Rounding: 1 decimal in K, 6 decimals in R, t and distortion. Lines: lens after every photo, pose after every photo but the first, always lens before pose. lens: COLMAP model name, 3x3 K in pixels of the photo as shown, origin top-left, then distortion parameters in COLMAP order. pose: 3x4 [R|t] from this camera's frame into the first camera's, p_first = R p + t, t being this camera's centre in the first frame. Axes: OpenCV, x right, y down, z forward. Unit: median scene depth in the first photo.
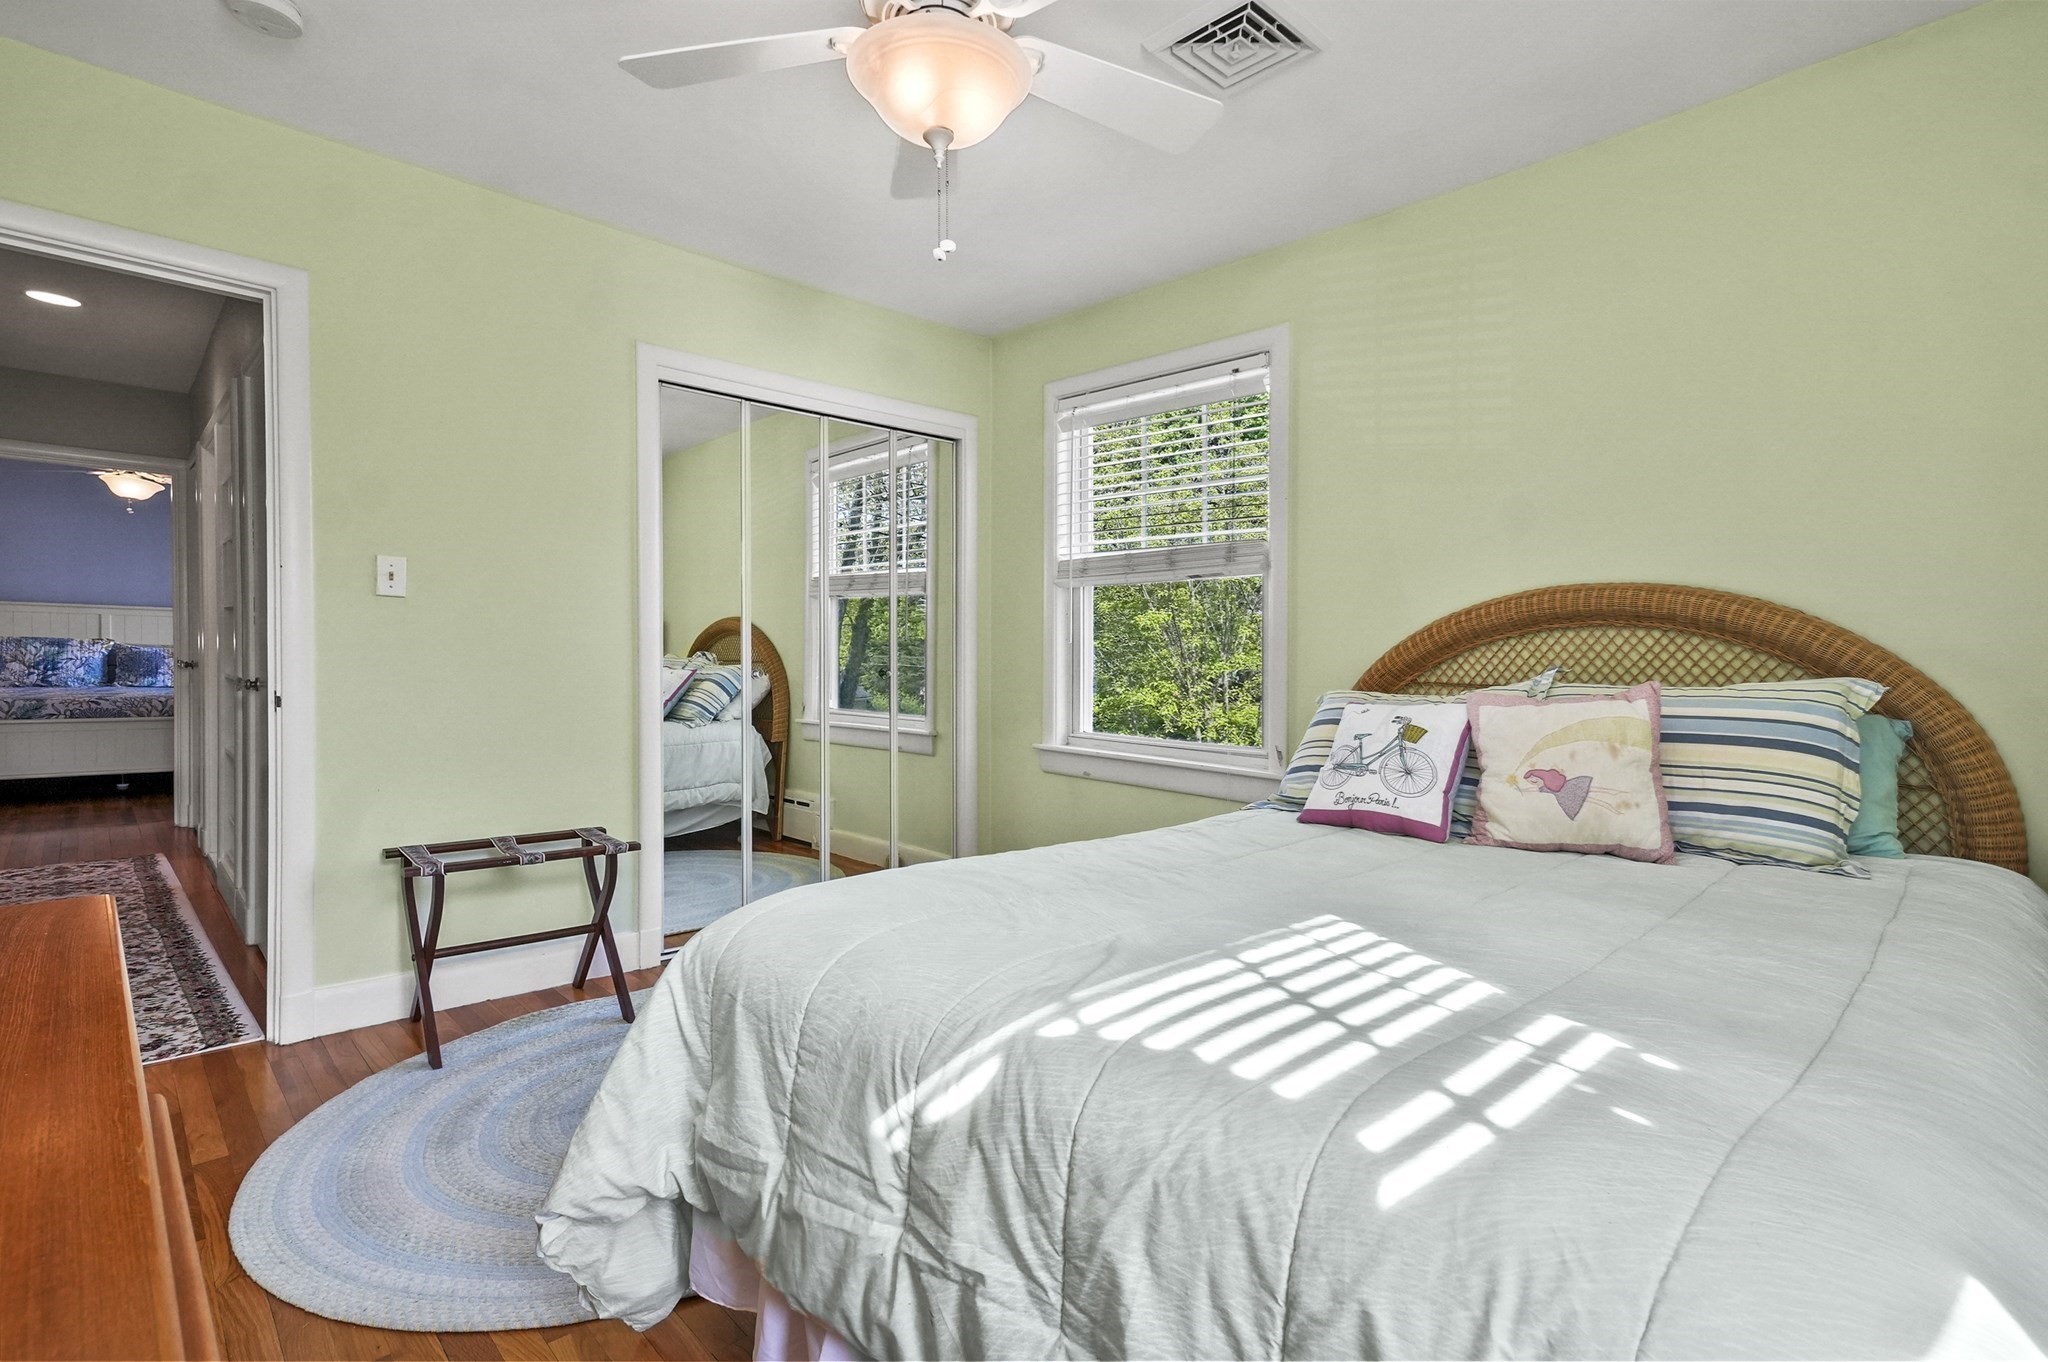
lens RADIAL K [[997.7, 0, 1022.4], [0, 997.7, 668.7], [0, 0, 1]] dist [0.015369, 0.012702]
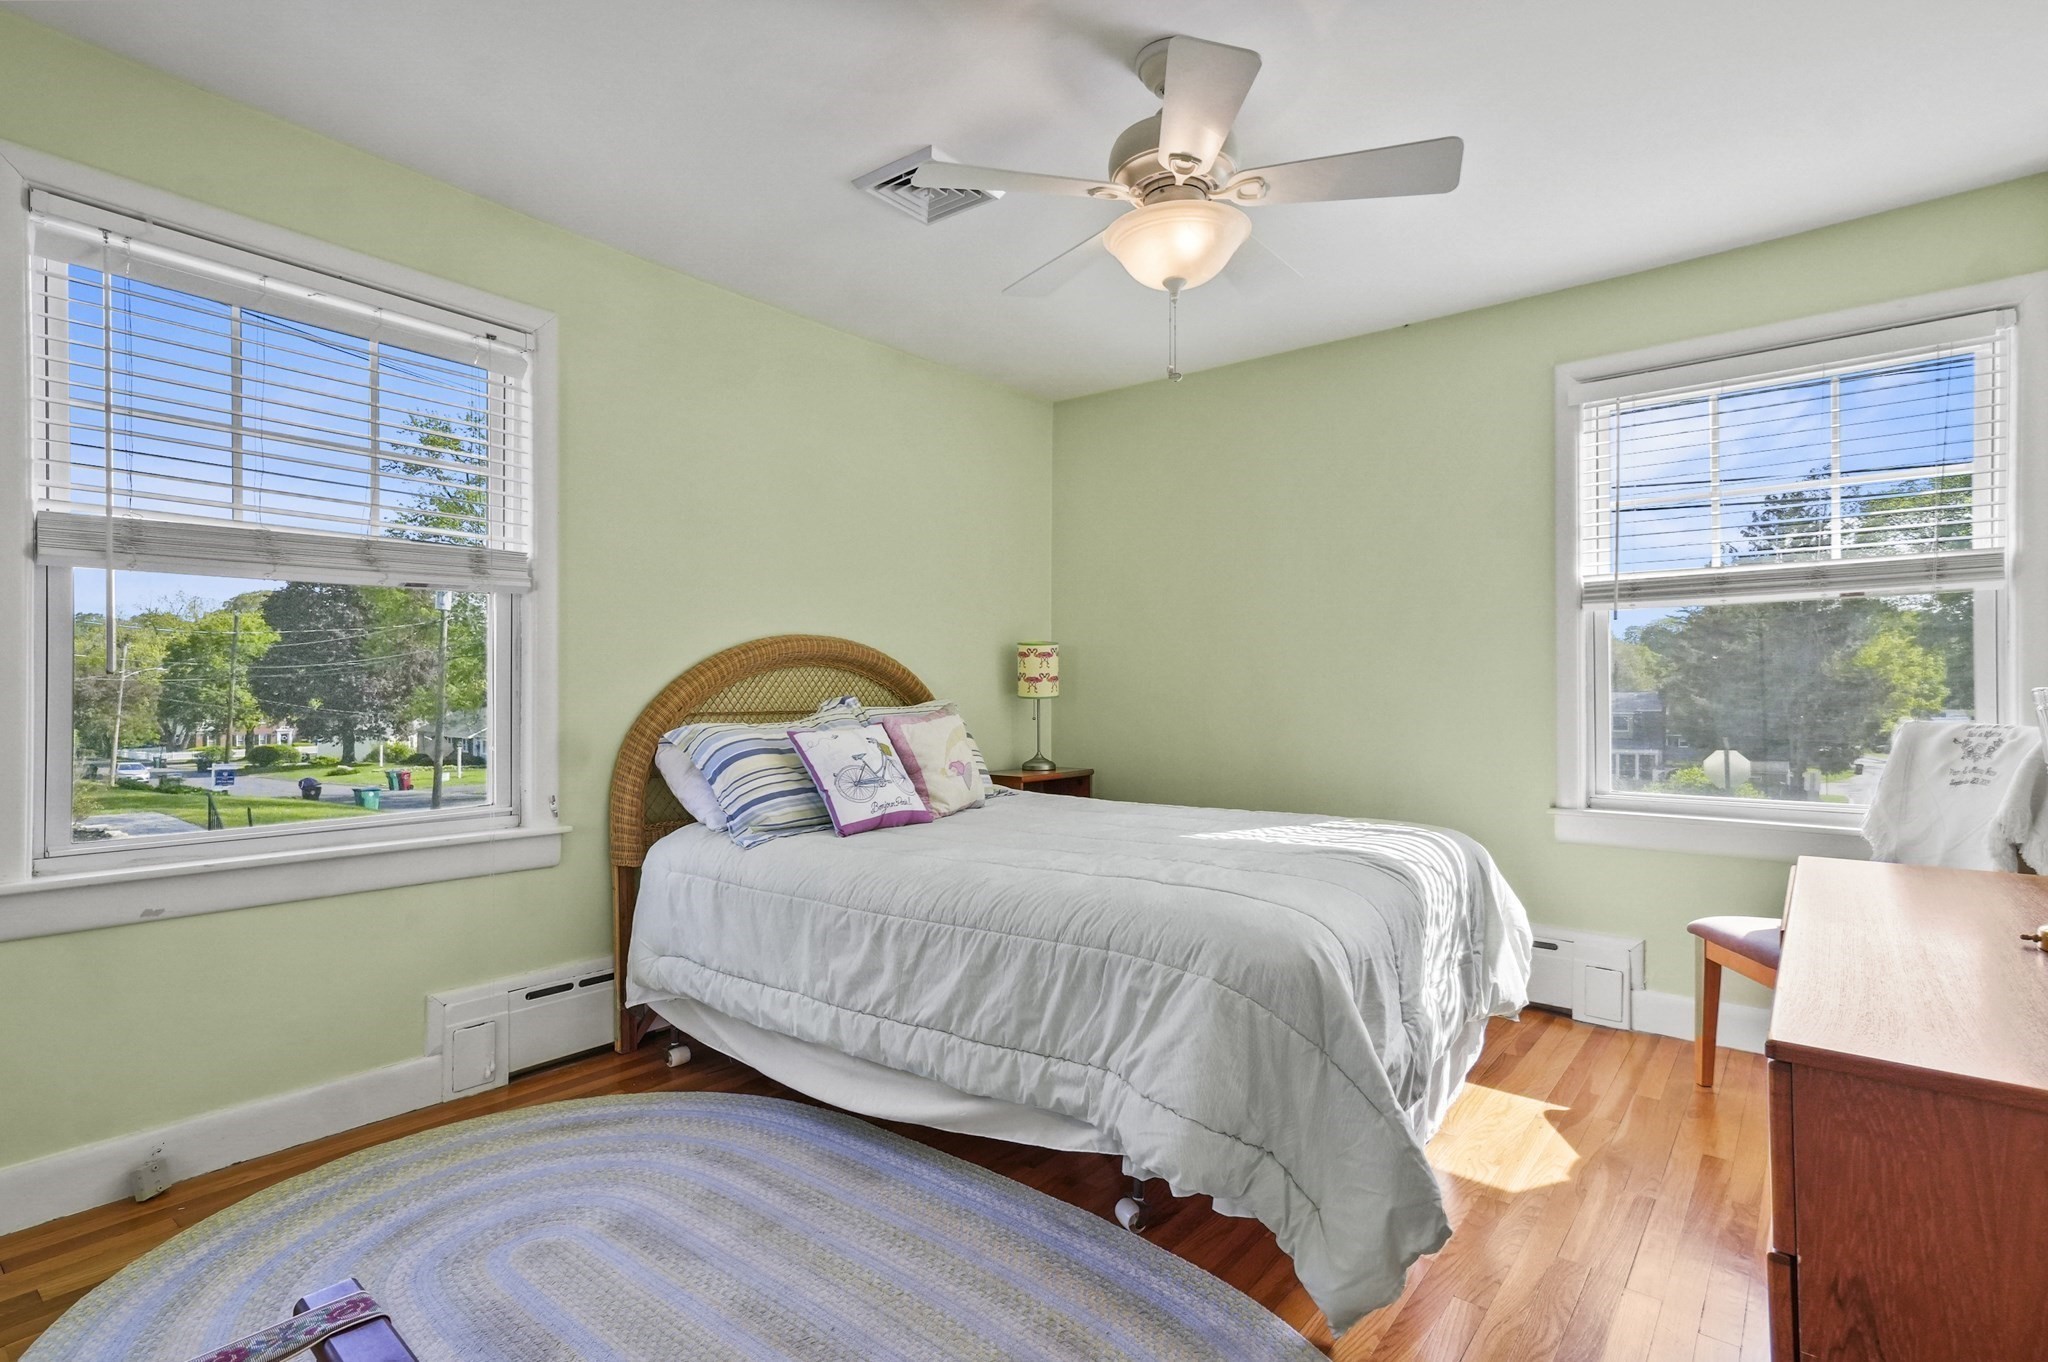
lens RADIAL K [[997.7, 0, 1022.4], [0, 997.7, 668.7], [0, 0, 1]] dist [0.015369, 0.012702]
pose [[-0.147421, 0.002583, 0.989070, -0.754526], [0.011872, 0.999929, -0.000841, -0.030691], [-0.989003, 0.011619, -0.147441, 0.817282]]
